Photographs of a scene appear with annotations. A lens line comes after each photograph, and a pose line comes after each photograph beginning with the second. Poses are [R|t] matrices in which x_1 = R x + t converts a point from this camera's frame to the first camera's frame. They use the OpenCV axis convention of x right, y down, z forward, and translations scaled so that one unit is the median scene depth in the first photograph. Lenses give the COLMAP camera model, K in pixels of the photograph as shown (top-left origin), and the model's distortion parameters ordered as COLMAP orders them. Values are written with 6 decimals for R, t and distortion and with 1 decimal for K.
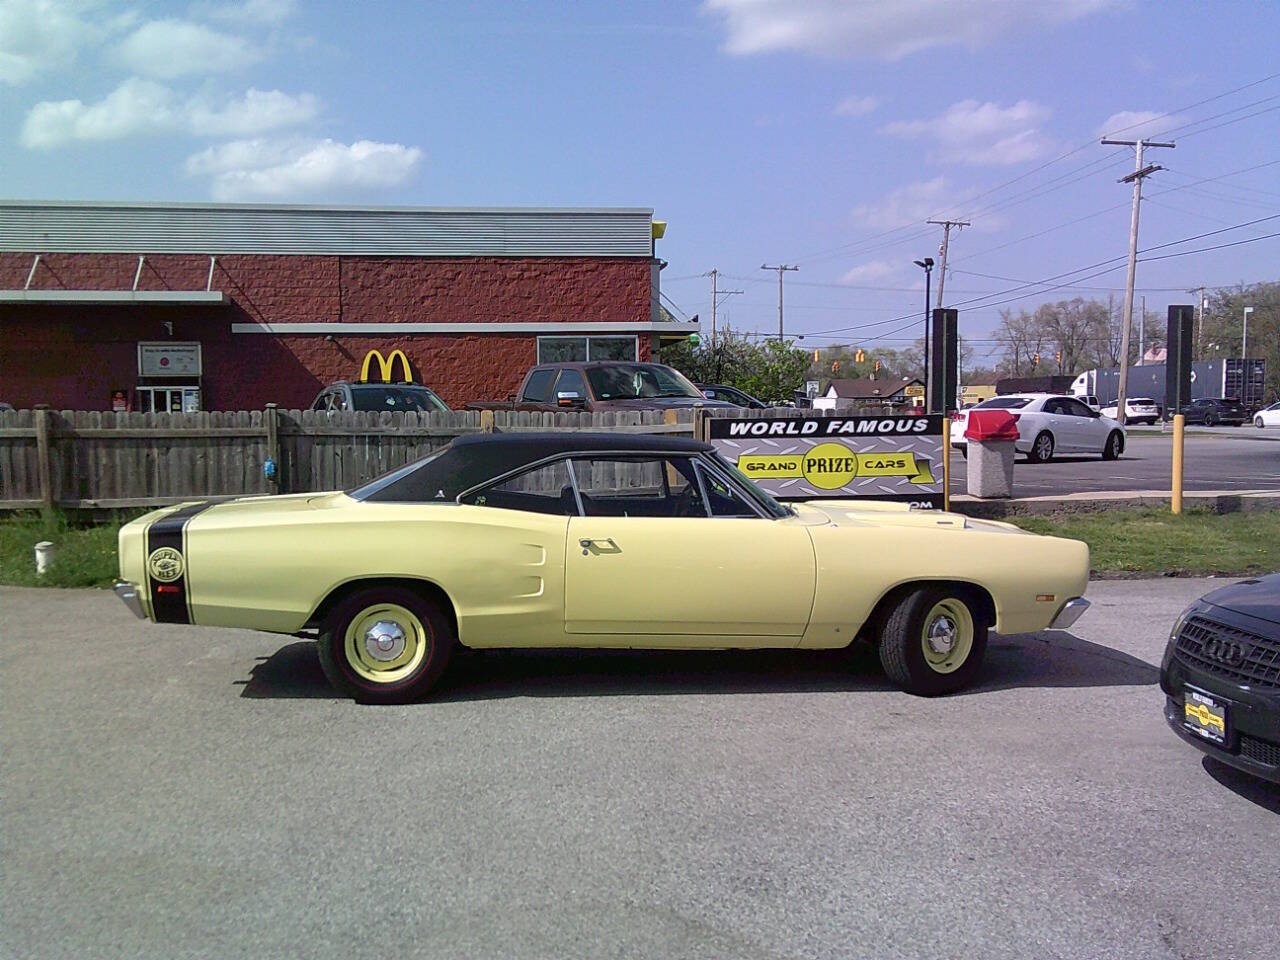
lens RADIAL K [[1292.0, 0, 640.4], [0, 1292.0, 473.1], [0, 0, 1]] dist [0.047256, 0.000000]
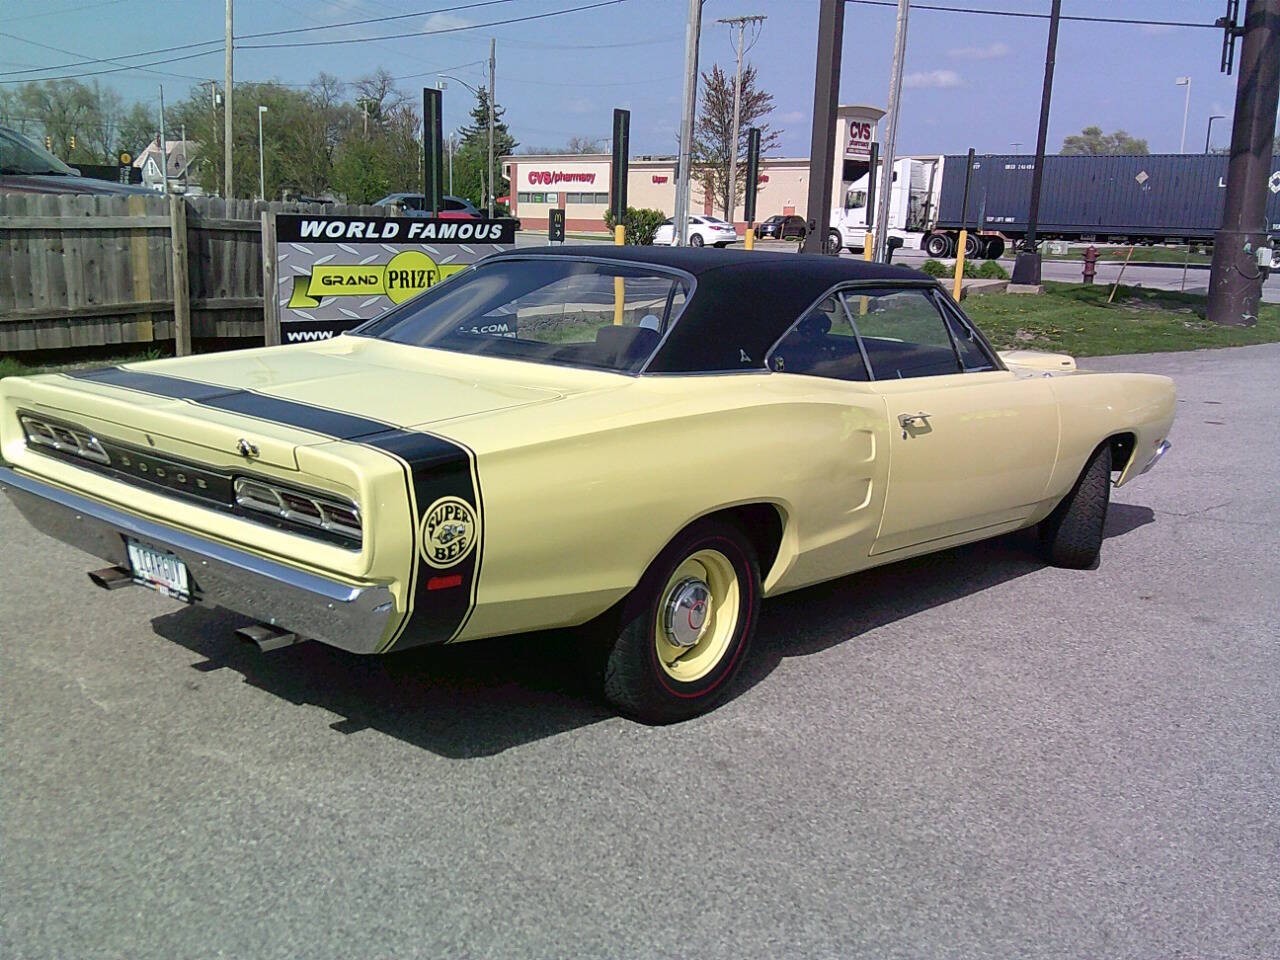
lens RADIAL K [[1292.0, 0, 635.9], [0, 1292.0, 492.2], [0, 0, 1]] dist [0.047256, 0.000000]
pose [[0.752165, -0.103210, 0.650842, -0.290201], [-0.007956, 0.986164, 0.165579, -0.009840], [-0.658927, -0.129721, 0.740937, 0.291226]]
